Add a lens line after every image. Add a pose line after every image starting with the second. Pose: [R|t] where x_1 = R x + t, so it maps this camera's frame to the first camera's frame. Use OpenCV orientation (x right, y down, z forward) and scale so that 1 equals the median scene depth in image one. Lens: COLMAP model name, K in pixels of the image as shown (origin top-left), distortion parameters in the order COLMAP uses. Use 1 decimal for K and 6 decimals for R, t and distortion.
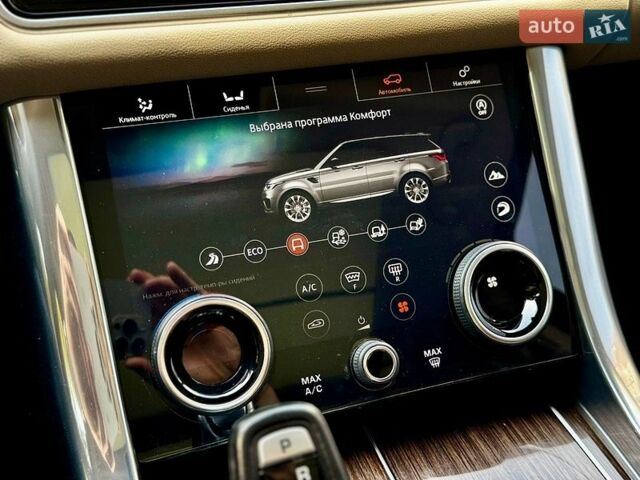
lens RADIAL K [[800.5, 0, 320.0], [0, 800.5, 240.0], [0, 0, 1]] dist [0.222059, -0.792395]
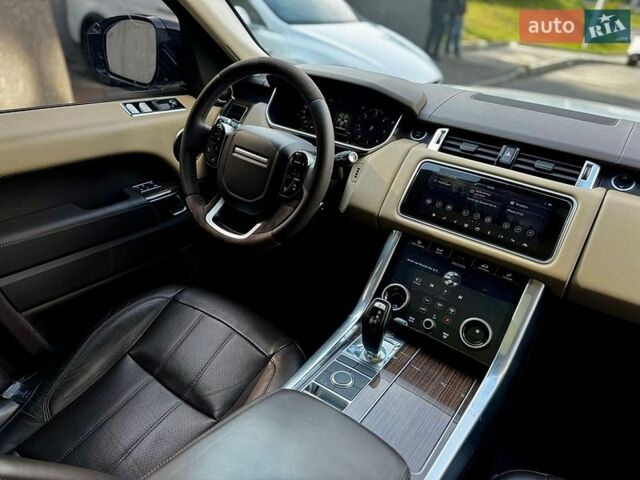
lens RADIAL K [[454.5, 0, 320.0], [0, 454.5, 240.0], [0, 0, 1]] dist [0.040569, -0.003679]
pose [[0.565437, 0.375583, -0.734315, 1.131861], [-0.532266, 0.846265, 0.022986, 0.038014], [0.630058, 0.377854, 0.678419, -0.848640]]
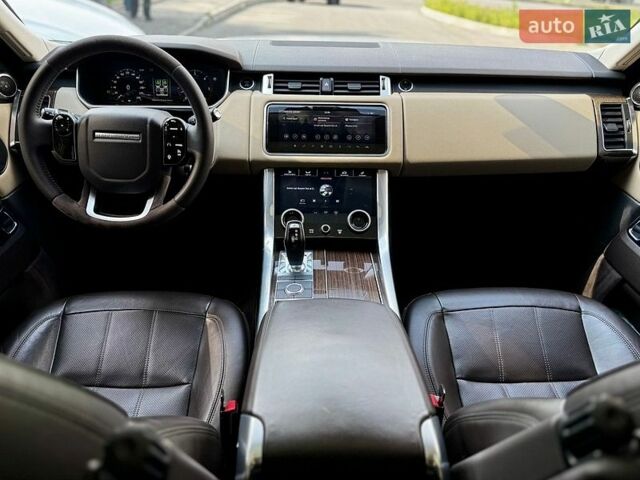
lens RADIAL K [[469.9, 0, 310.9], [0, 469.9, 244.2], [0, 0, 1]] dist [0.098766, -0.147203]
pose [[0.938486, 0.134112, -0.318211, 0.835742], [-0.171858, 0.980671, -0.093542, 0.488144], [0.299515, 0.142475, 0.943394, -1.533416]]
